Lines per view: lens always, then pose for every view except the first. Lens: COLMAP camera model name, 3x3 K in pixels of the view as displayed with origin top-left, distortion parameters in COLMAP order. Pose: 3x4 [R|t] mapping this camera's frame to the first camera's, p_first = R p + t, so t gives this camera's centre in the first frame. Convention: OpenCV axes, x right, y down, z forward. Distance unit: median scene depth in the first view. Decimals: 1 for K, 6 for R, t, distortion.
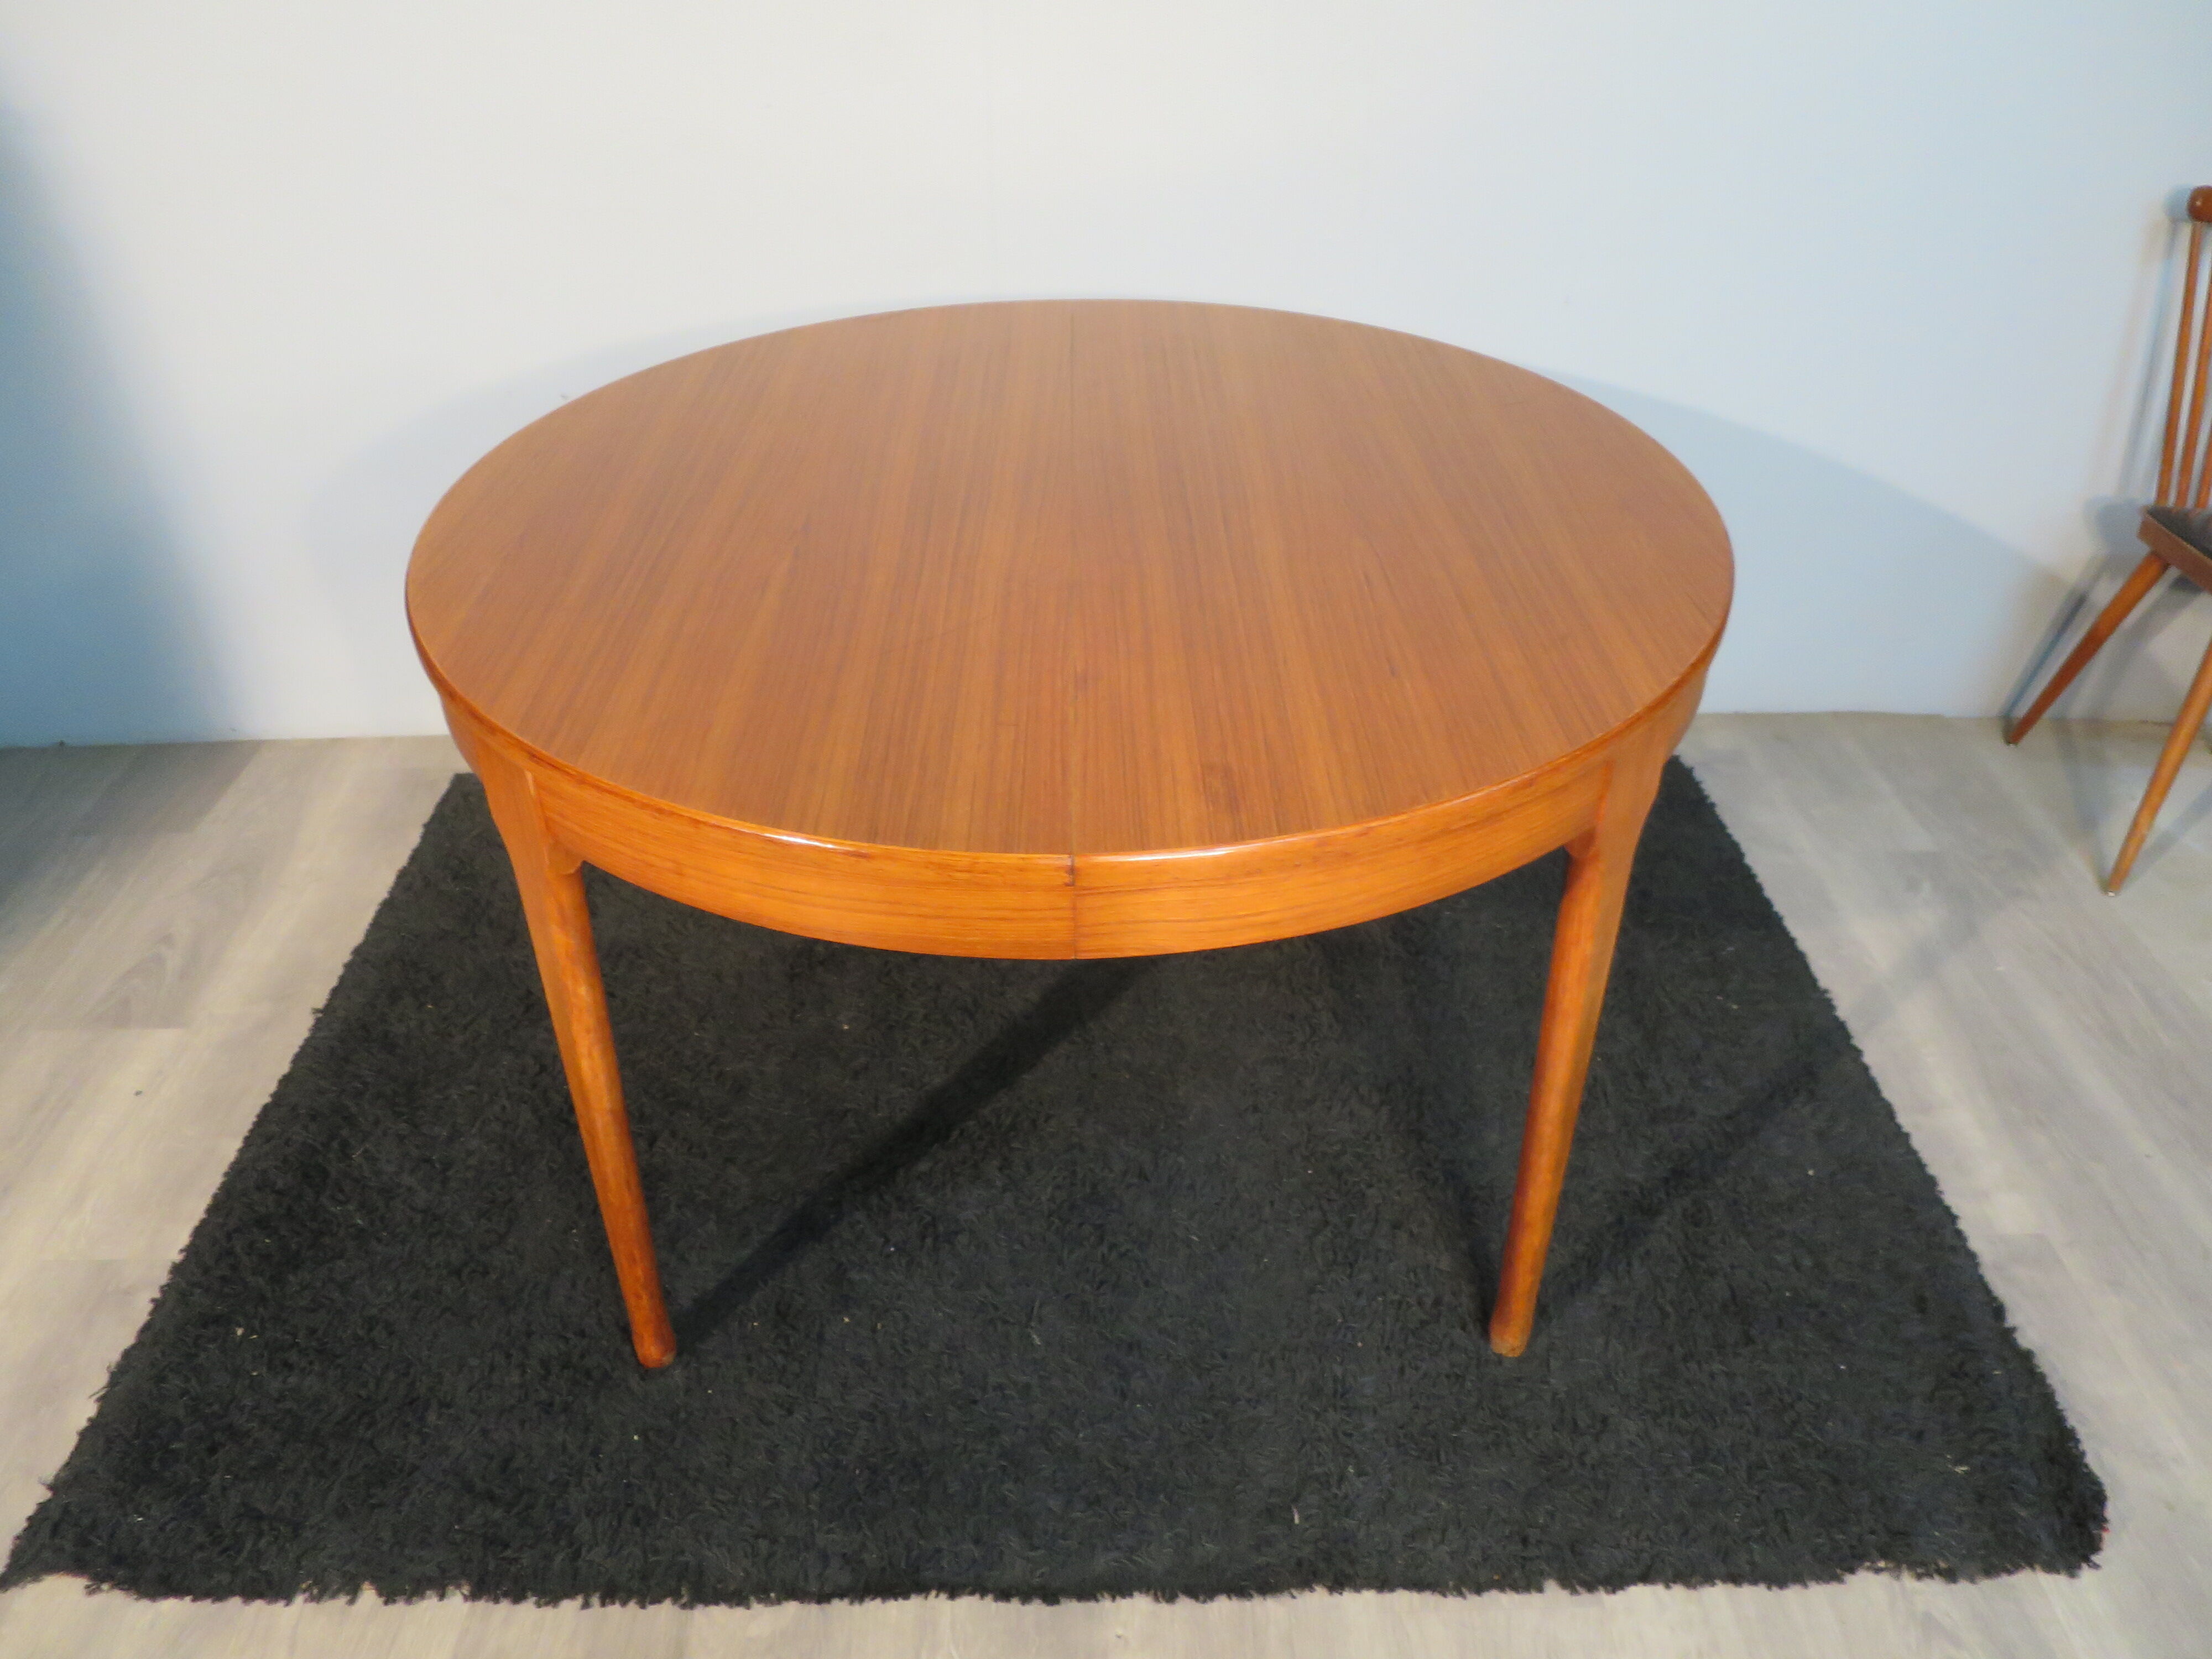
lens RADIAL K [[1581.0, 0, 1117.3], [0, 1581.0, 836.0], [0, 0, 1]] dist [-0.047239, 0.022106]
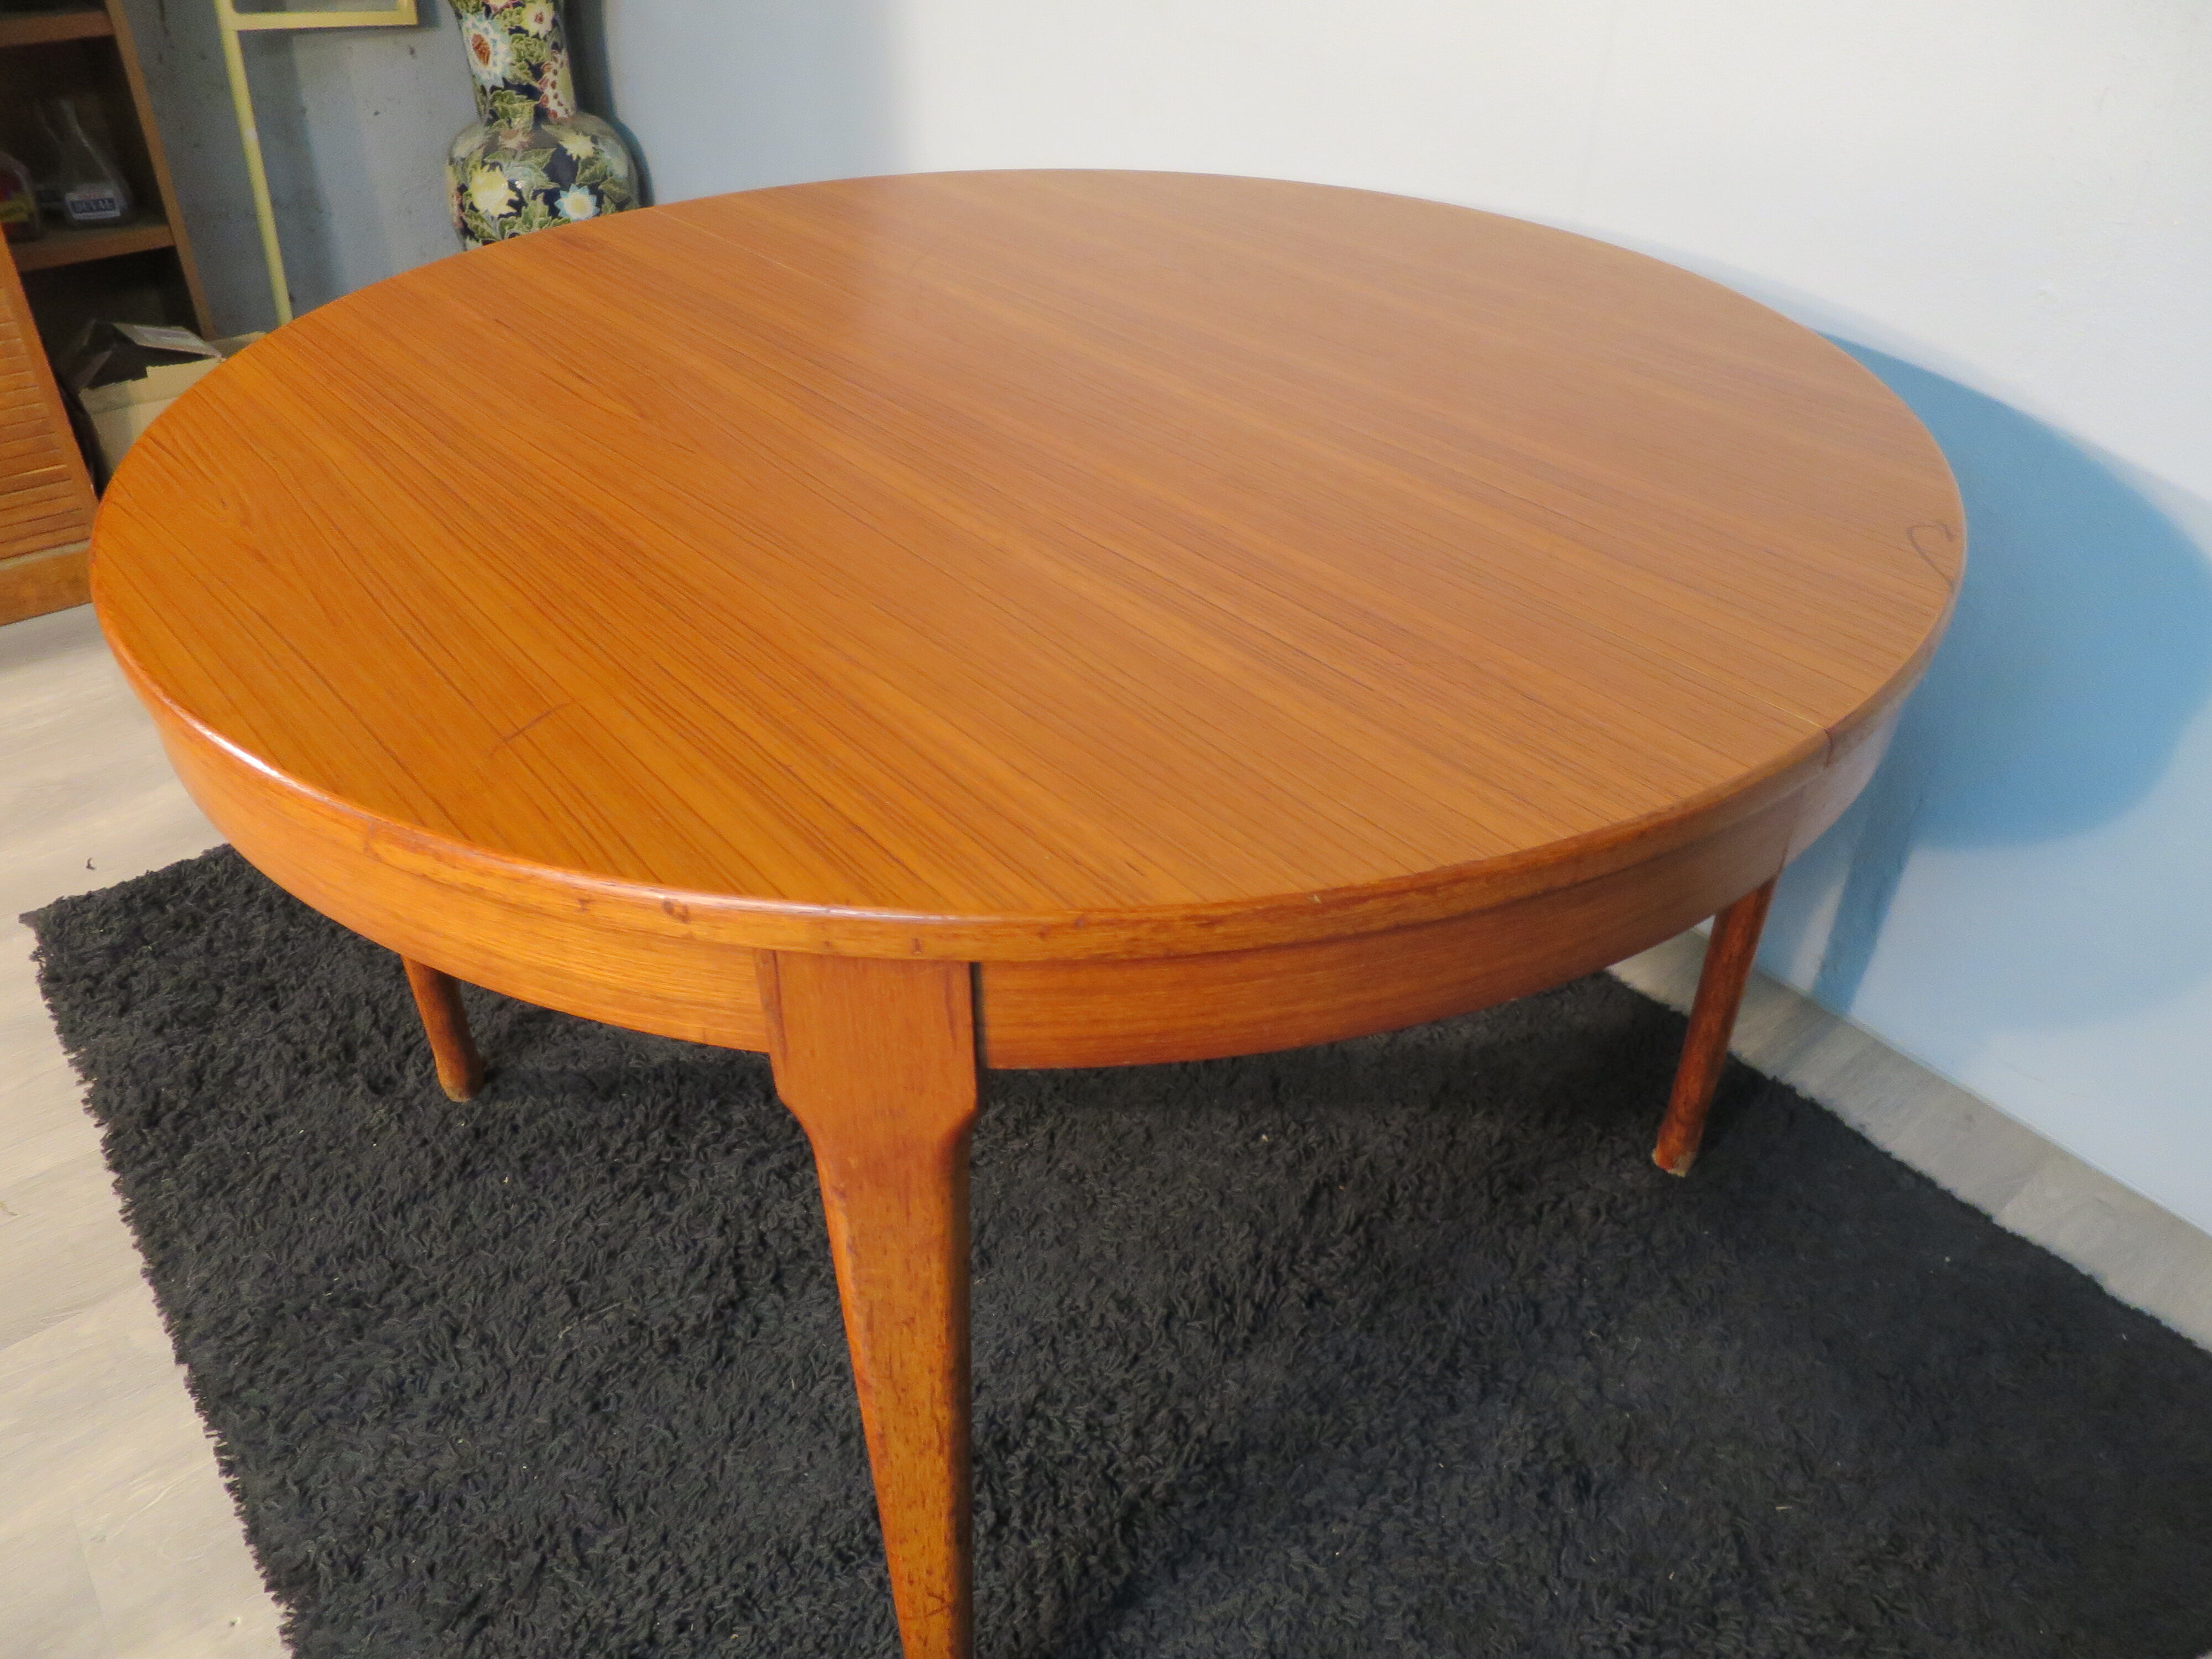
lens RADIAL K [[1581.0, 0, 1098.2], [0, 1581.0, 841.3], [0, 0, 1]] dist [-0.047239, 0.022106]
pose [[0.611510, 0.474658, -0.633052, 0.538453], [-0.454525, 0.865629, 0.209985, -0.218539], [0.647659, 0.159330, 0.745085, 0.520821]]
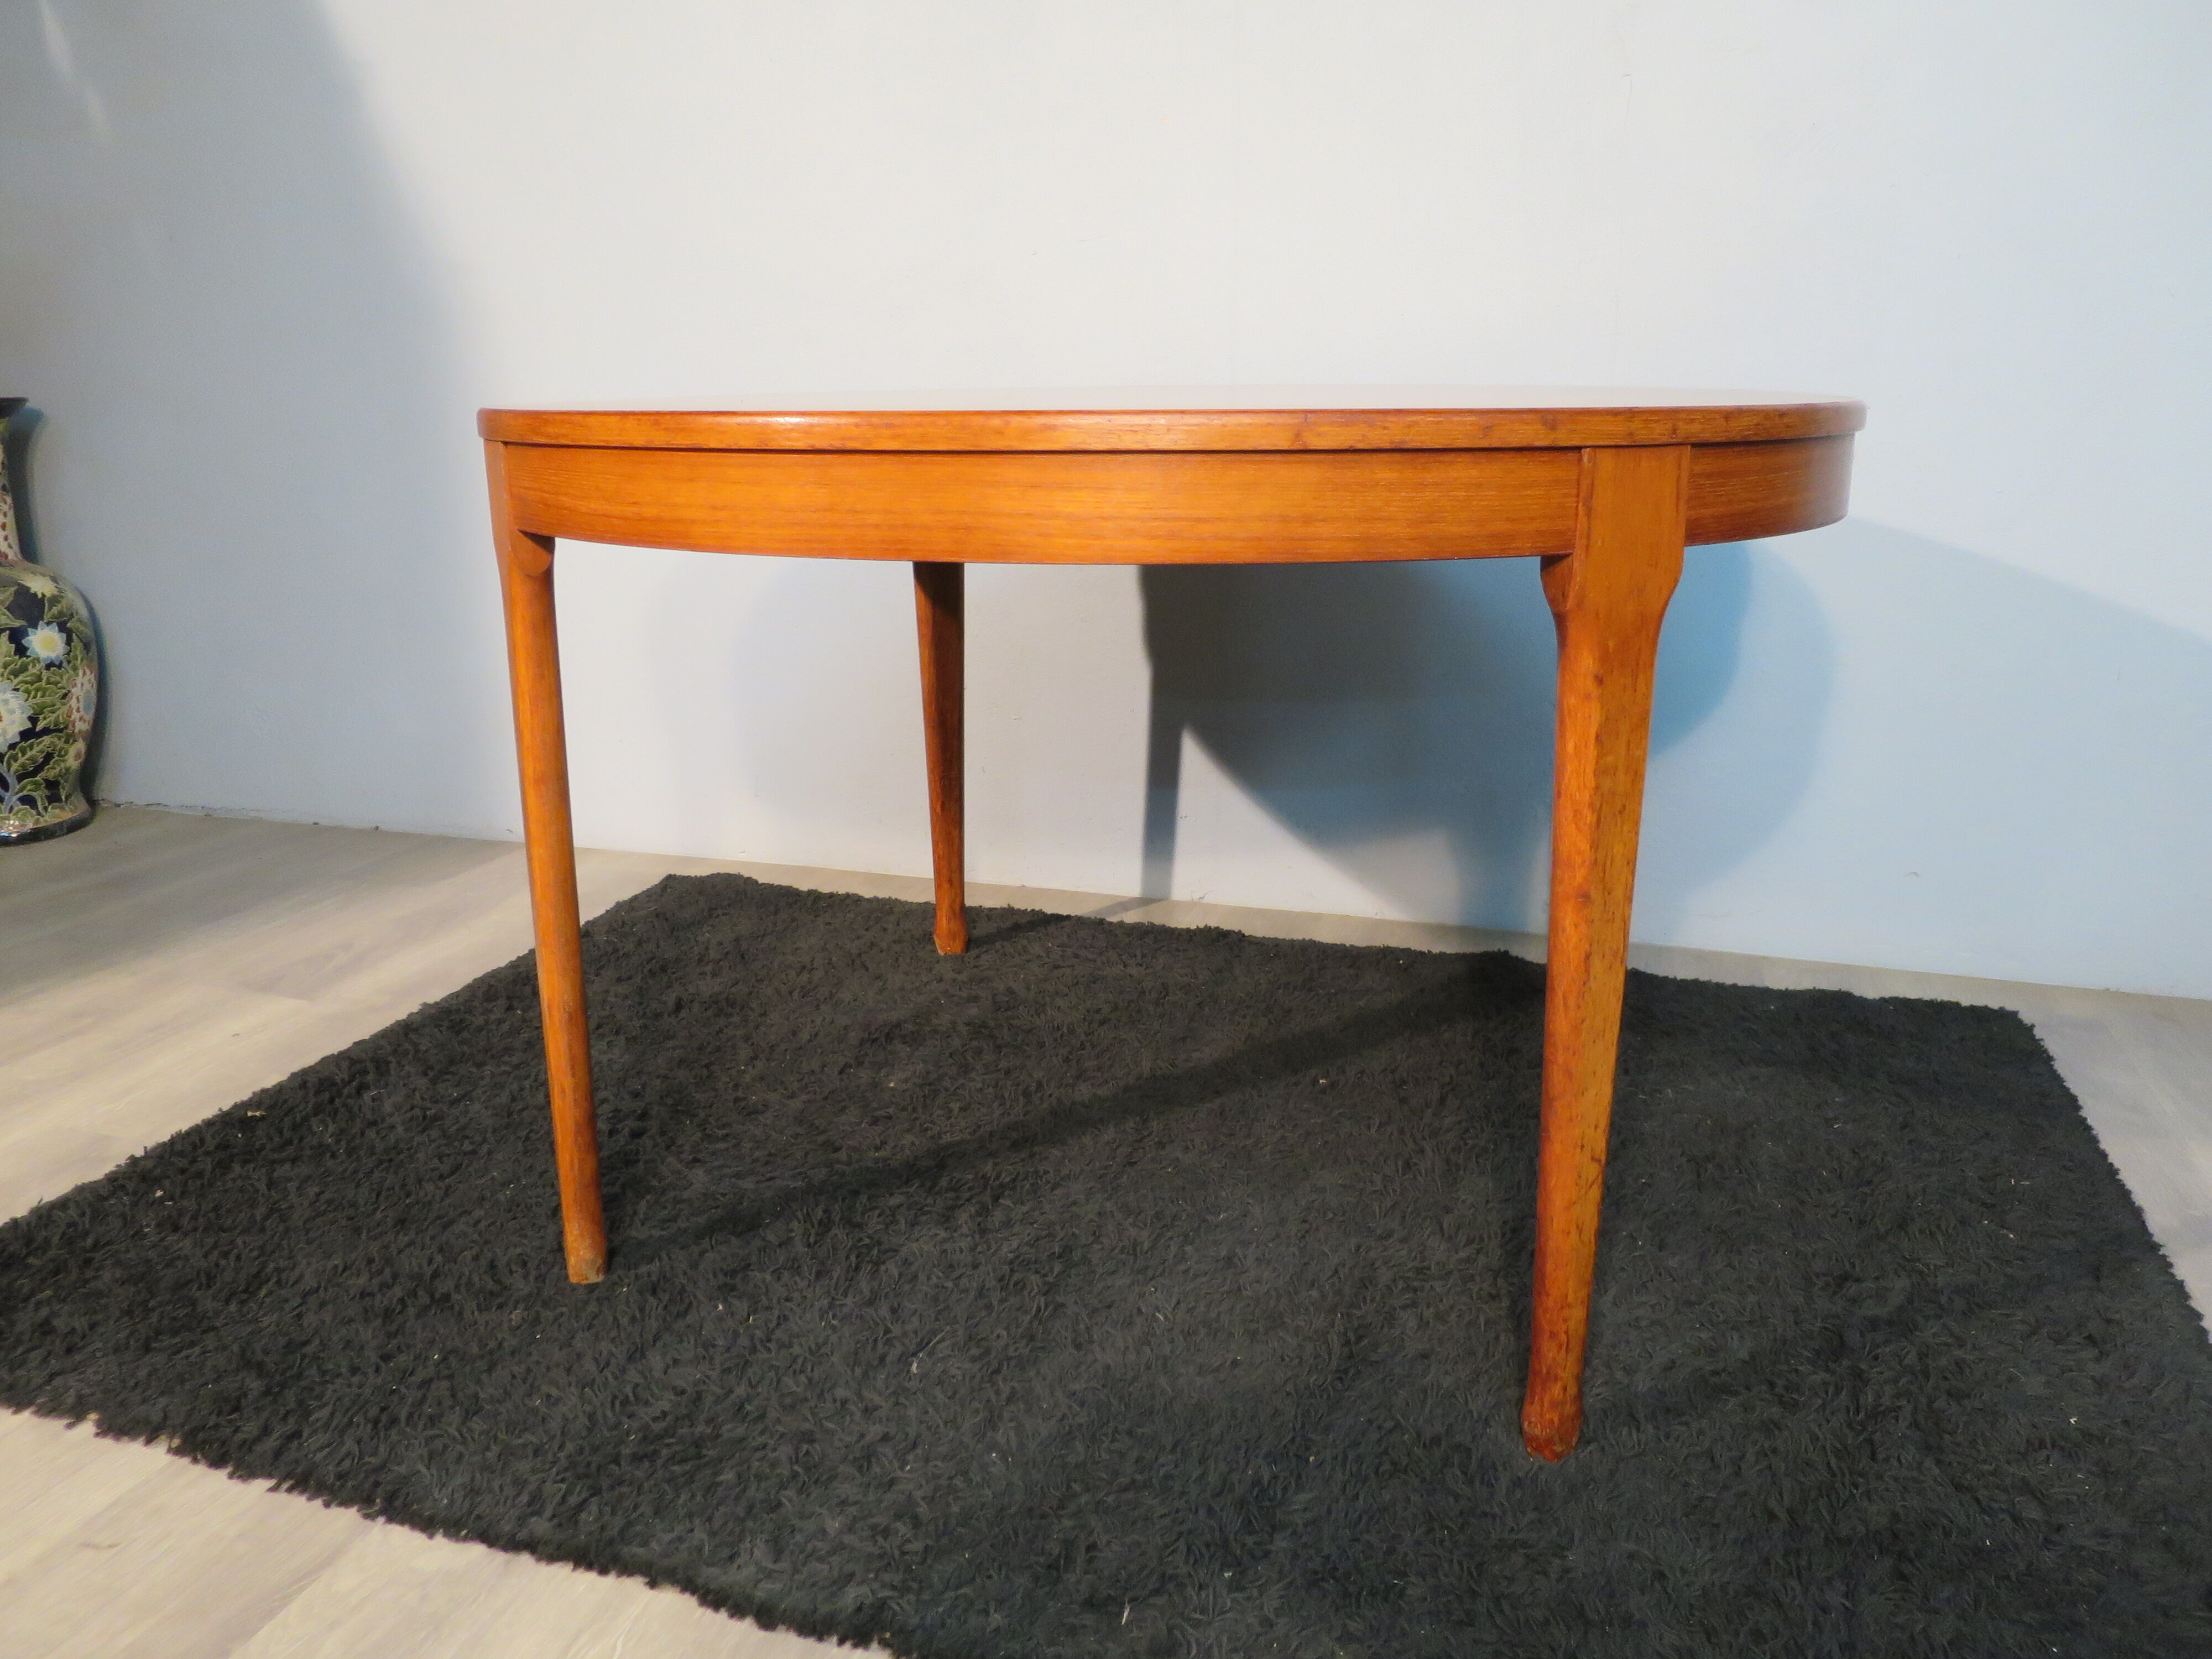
lens RADIAL K [[1581.0, 0, 1109.6], [0, 1581.0, 868.2], [0, 0, 1]] dist [-0.047239, 0.022106]
pose [[0.944233, 0.095349, -0.315172, 0.269970], [-0.184201, 0.946334, -0.265559, 0.276456], [0.272937, 0.308805, 0.911123, 0.228072]]
